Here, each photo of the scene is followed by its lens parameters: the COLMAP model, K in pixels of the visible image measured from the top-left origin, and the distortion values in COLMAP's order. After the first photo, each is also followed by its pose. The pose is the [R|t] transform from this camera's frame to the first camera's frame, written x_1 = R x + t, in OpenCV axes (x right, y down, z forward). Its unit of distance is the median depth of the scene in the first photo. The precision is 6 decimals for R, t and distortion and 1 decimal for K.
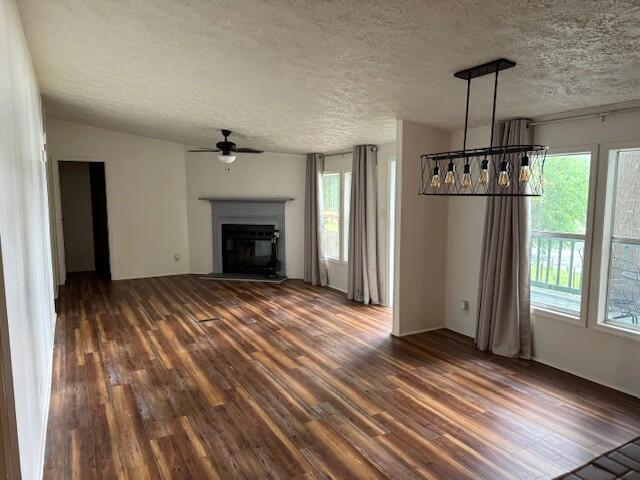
lens RADIAL K [[439.8, 0, 323.1], [0, 439.8, 240.0], [0, 0, 1]] dist [-0.002118, -0.021740]
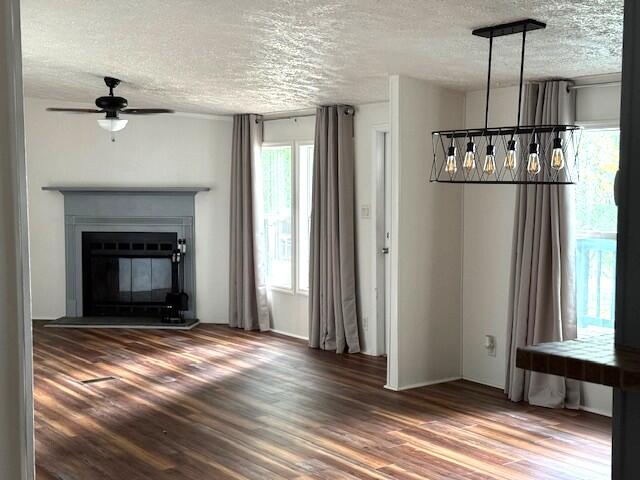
lens RADIAL K [[871.0, 0, 322.0], [0, 871.0, 239.9], [0, 0, 1]] dist [0.007647, 0.000000]
pose [[0.991830, -0.007735, 0.127333, -0.129832], [0.012270, 0.999316, -0.034873, 0.038191], [-0.126976, 0.036150, 0.991247, -0.380022]]
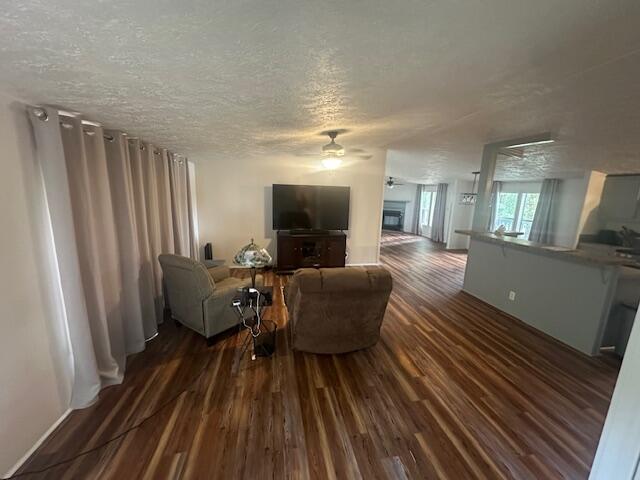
lens RADIAL K [[256.4, 0, 318.8], [0, 256.4, 240.3], [0, 0, 1]] dist [-0.003115, -0.000172]
pose [[0.946330, 0.093415, -0.309409, -0.166180], [-0.070710, 0.993968, 0.083826, 0.087717], [0.315373, -0.057449, 0.947227, -1.189454]]
